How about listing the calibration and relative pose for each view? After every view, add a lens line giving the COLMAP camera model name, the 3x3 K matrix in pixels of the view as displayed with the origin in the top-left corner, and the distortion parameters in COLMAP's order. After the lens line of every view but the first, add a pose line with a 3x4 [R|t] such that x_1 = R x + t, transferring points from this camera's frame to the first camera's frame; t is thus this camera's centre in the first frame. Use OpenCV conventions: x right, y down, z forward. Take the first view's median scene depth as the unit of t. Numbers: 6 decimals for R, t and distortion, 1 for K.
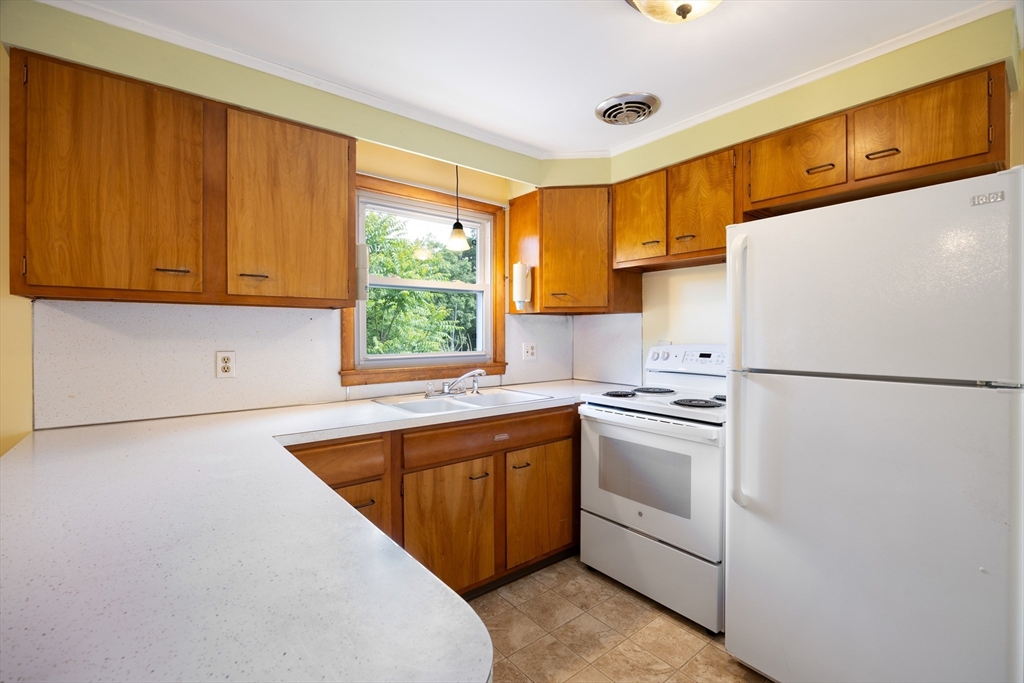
lens RADIAL K [[457.7, 0, 516.6], [0, 457.7, 333.8], [0, 0, 1]] dist [0.000458, 0.000032]
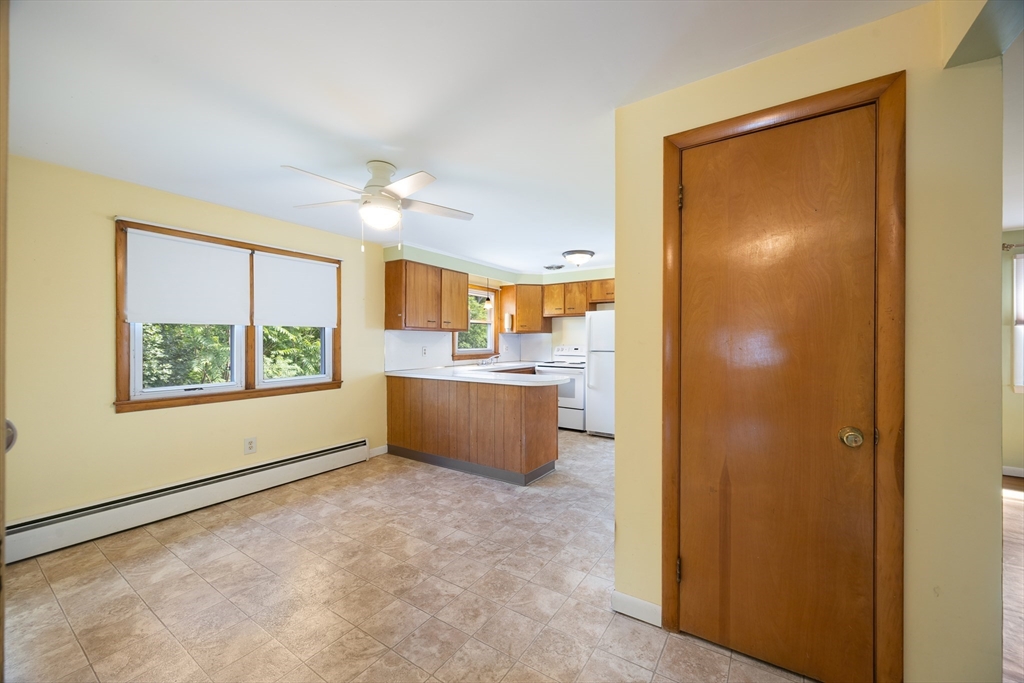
lens RADIAL K [[397.7, 0, 512.0], [0, 397.7, 341.5], [0, 0, 1]] dist [-0.002587, -0.000159]
pose [[0.956439, 0.001488, 0.291929, -0.641276], [-0.001045, 0.999998, -0.001673, 0.004854], [-0.291931, 0.001295, 0.956438, -1.156234]]
